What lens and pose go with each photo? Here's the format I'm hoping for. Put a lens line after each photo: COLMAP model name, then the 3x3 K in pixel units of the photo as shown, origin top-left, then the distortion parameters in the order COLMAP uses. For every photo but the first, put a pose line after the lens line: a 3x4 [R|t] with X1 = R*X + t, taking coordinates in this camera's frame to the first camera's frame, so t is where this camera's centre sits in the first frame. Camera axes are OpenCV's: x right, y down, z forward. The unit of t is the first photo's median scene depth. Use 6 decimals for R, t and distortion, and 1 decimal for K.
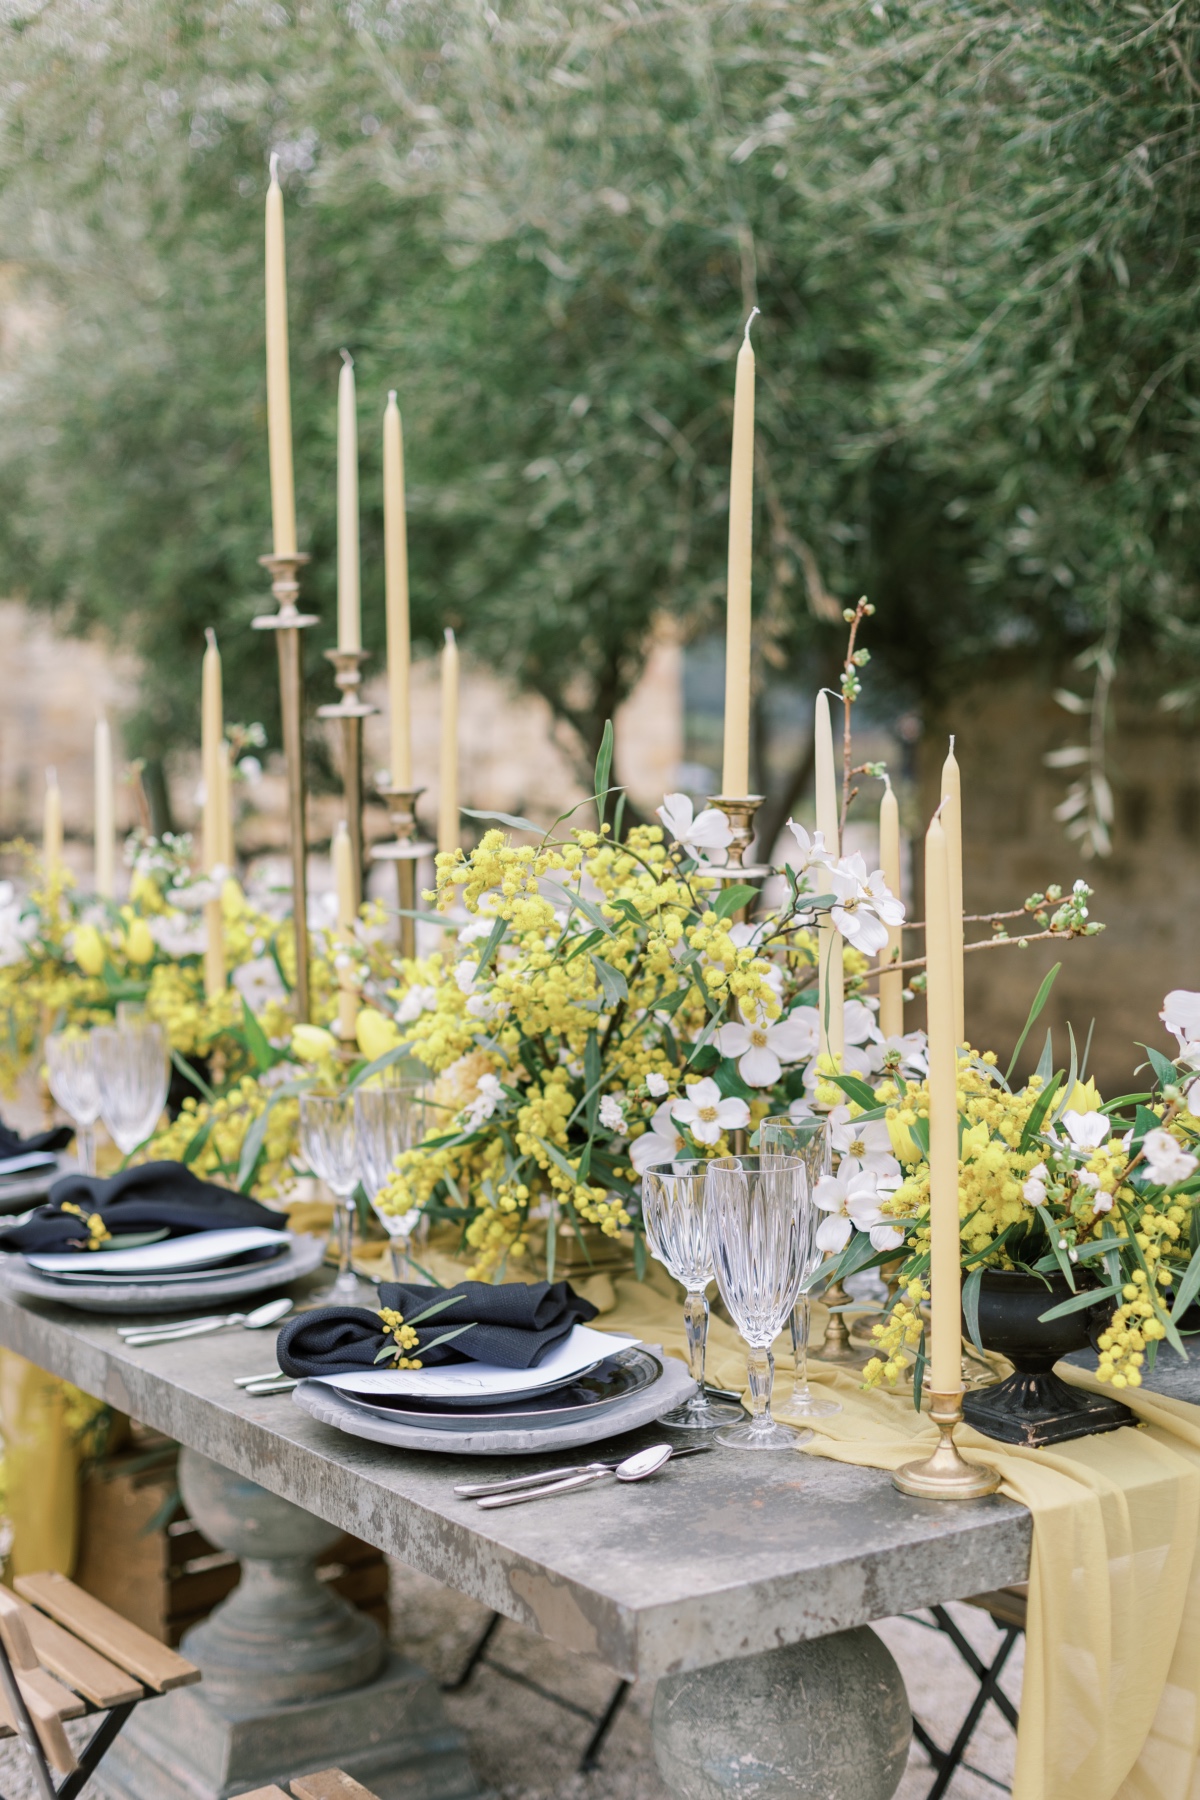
lens RADIAL K [[2652.3, 0, 603.5], [0, 2652.3, 774.1], [0, 0, 1]] dist [0.008457, -0.044200]
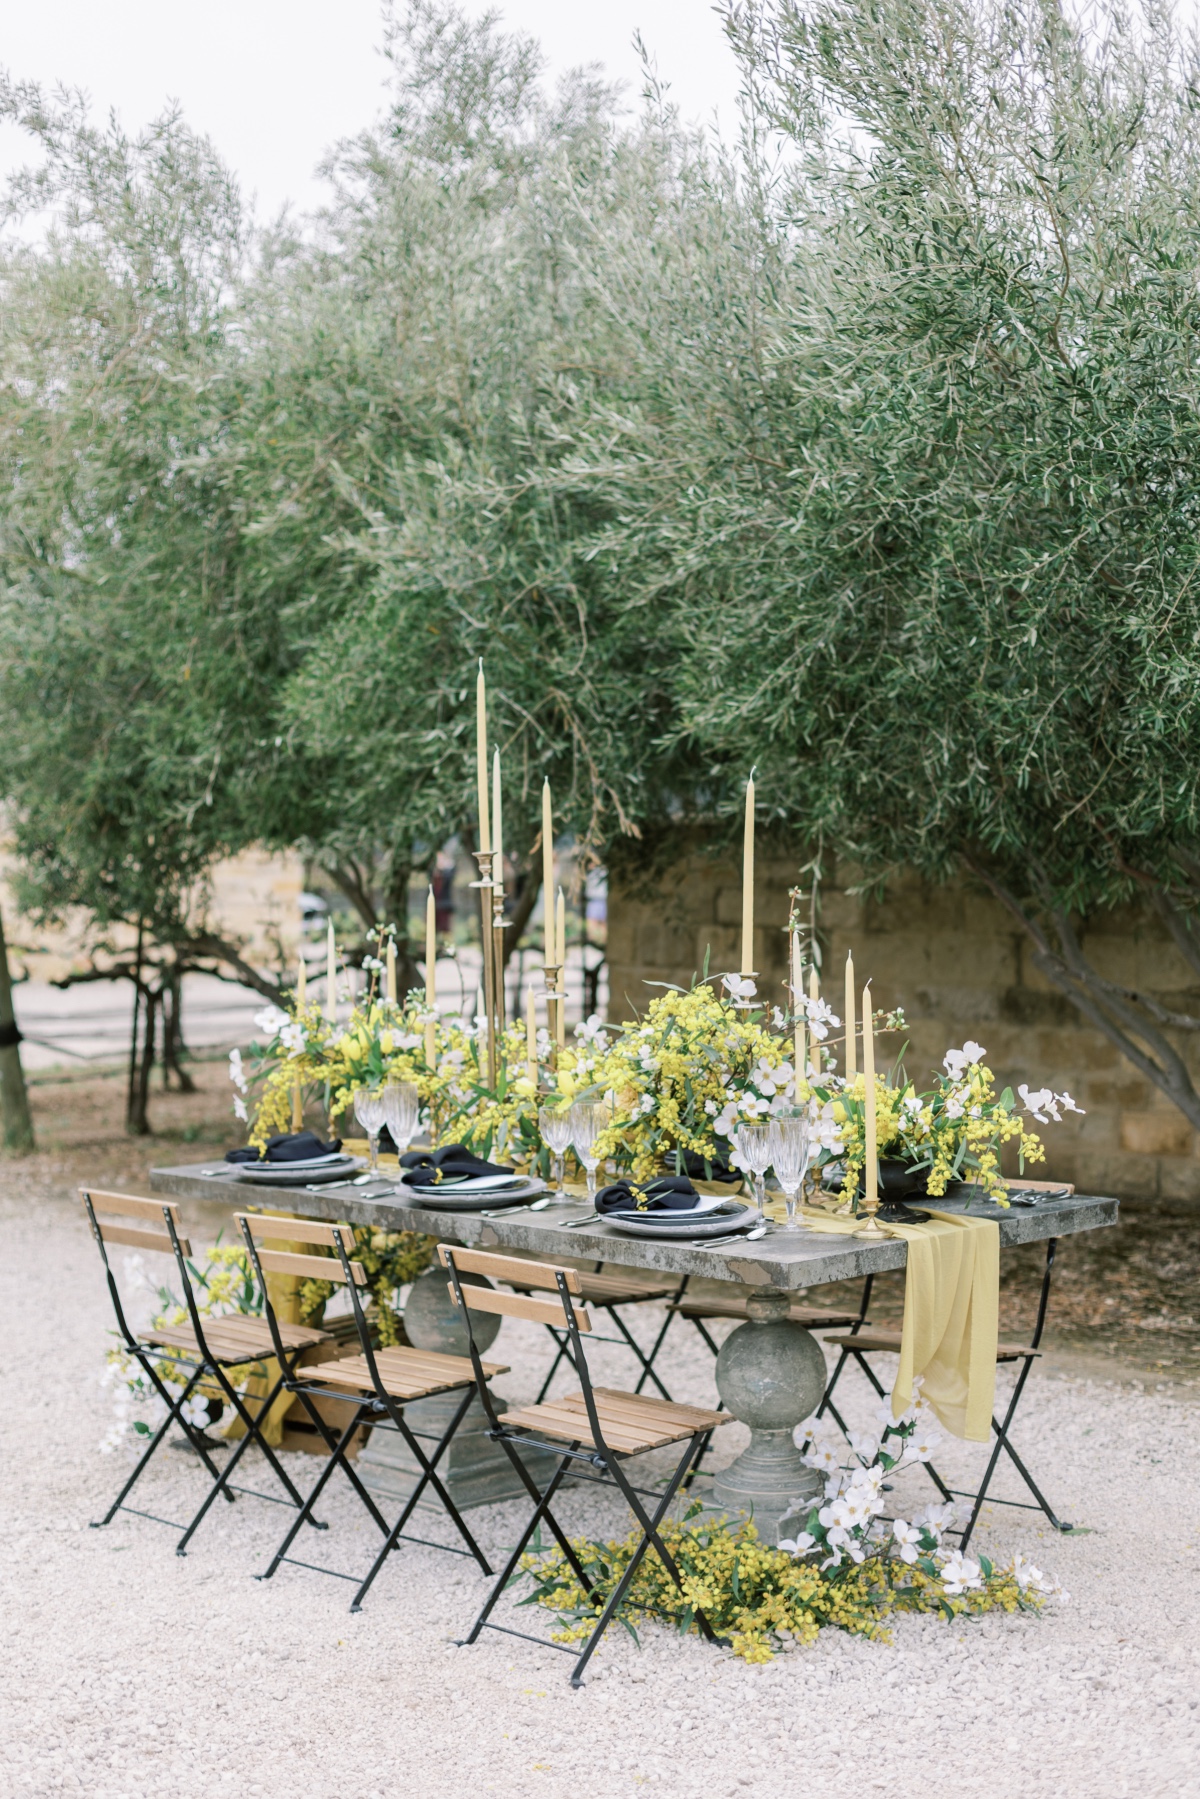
lens RADIAL K [[2489.0, 0, 600.0], [0, 2489.0, 899.5], [0, 0, 1]] dist [0.011994, -0.098189]
pose [[0.986355, -0.009465, 0.164359, -0.500263], [0.008967, 0.999953, 0.003773, -0.075231], [-0.164387, -0.002248, 0.986393, -1.299101]]
